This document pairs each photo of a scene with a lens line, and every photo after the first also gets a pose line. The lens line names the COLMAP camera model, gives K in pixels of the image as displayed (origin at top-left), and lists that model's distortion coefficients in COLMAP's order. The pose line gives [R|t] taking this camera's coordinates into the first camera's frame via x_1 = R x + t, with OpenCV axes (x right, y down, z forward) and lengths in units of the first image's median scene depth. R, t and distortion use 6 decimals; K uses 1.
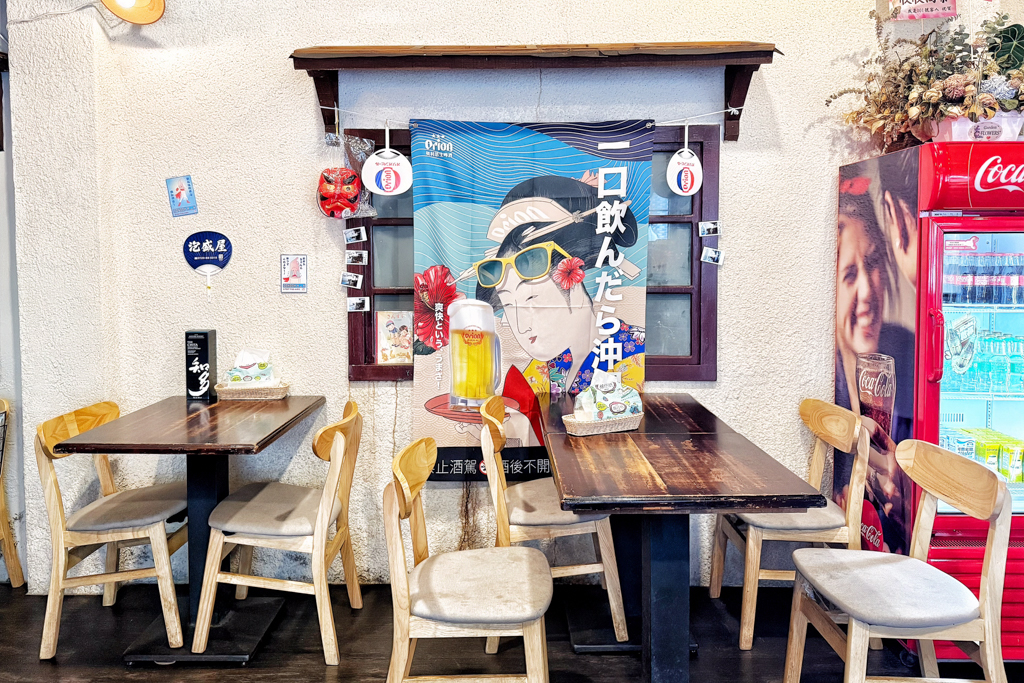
lens RADIAL K [[772.7, 0, 554.3], [0, 772.7, 317.5], [0, 0, 1]] dist [0.044250, -0.042924]
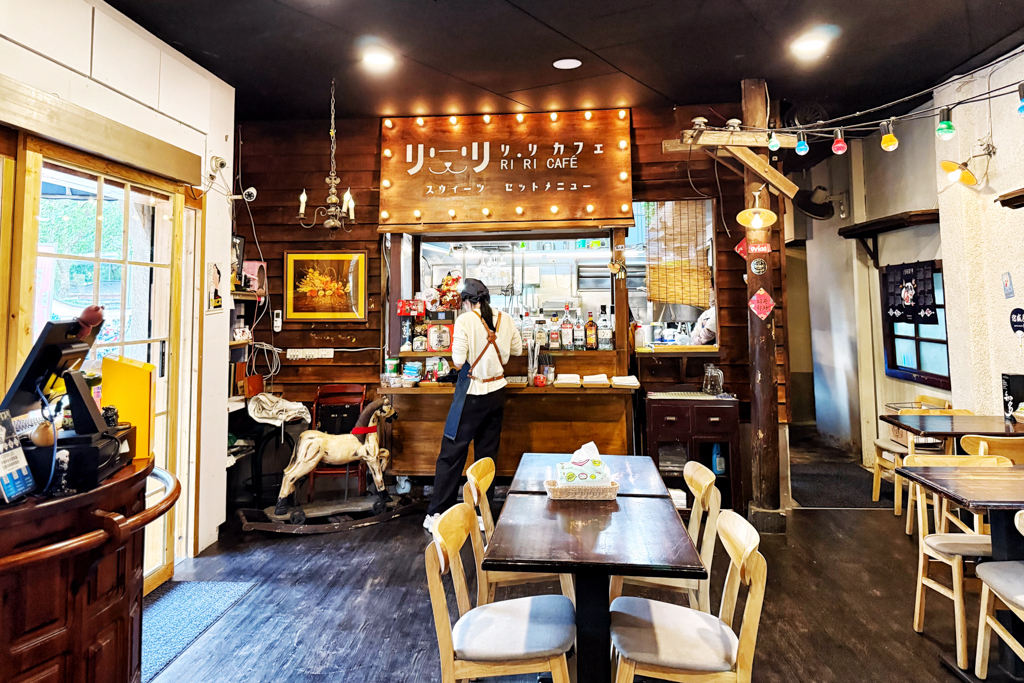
lens RADIAL K [[772.7, 0, 502.7], [0, 772.7, 245.2], [0, 0, 1]] dist [0.044250, -0.042924]
pose [[-0.063859, -0.066629, -0.995732, 1.160063], [-0.073370, 0.995382, -0.061900, -0.067044], [0.995258, 0.069104, -0.068453, 0.118185]]
